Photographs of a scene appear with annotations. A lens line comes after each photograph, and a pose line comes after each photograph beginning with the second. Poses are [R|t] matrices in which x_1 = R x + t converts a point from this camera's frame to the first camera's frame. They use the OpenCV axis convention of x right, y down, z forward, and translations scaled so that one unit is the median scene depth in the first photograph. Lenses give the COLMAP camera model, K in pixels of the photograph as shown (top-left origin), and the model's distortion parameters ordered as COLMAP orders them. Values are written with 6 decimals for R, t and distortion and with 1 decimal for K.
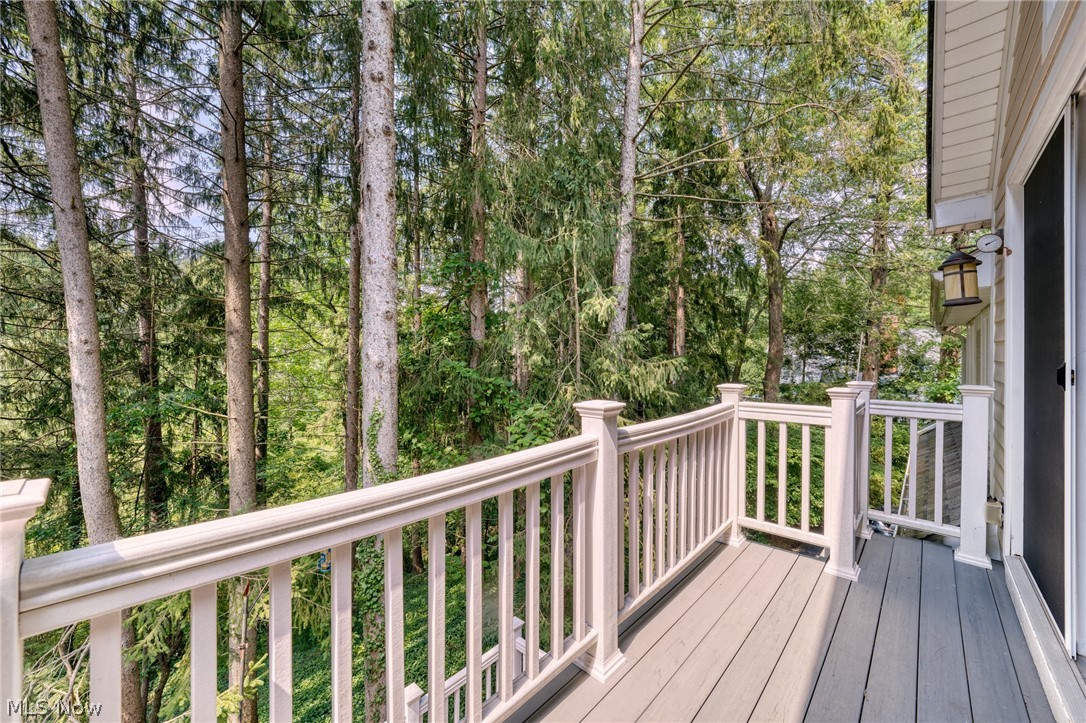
lens RADIAL K [[422.1, 0, 543.1], [0, 422.1, 362.5], [0, 0, 1]] dist [-0.002351, 0.000023]
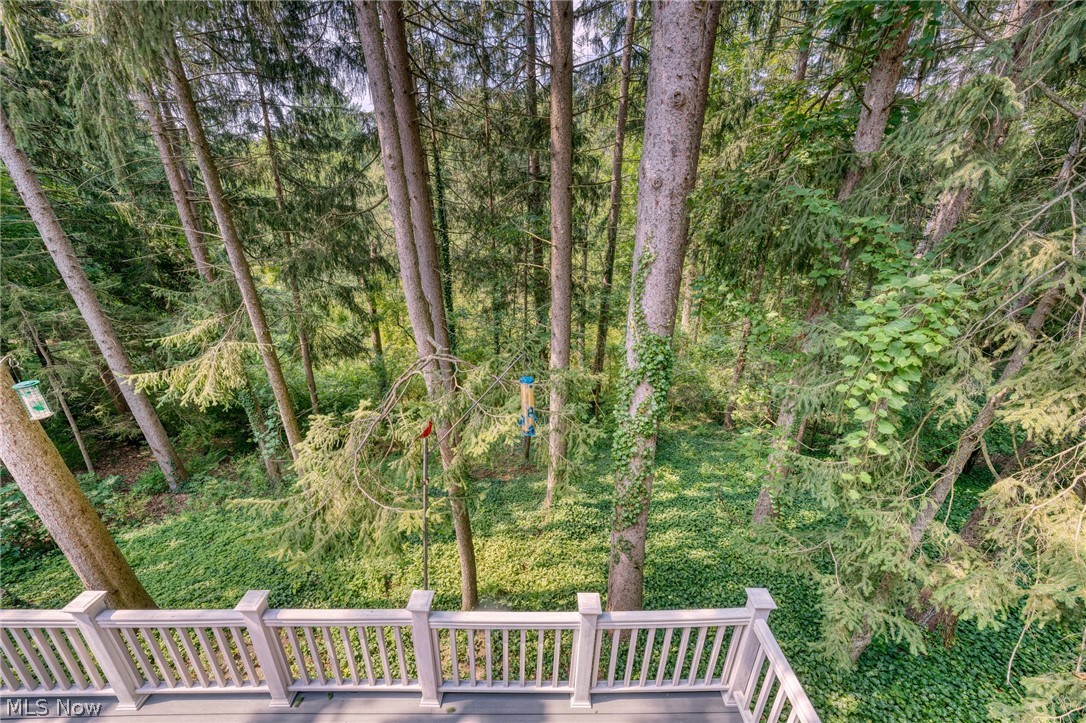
lens RADIAL K [[422.1, 0, 540.2], [0, 422.1, 364.7], [0, 0, 1]] dist [-0.002351, 0.000023]
pose [[0.694276, 0.277723, -0.663966, 0.016872], [-0.017779, 0.928884, 0.369943, 0.018083], [0.719489, -0.245038, 0.649840, 0.210315]]
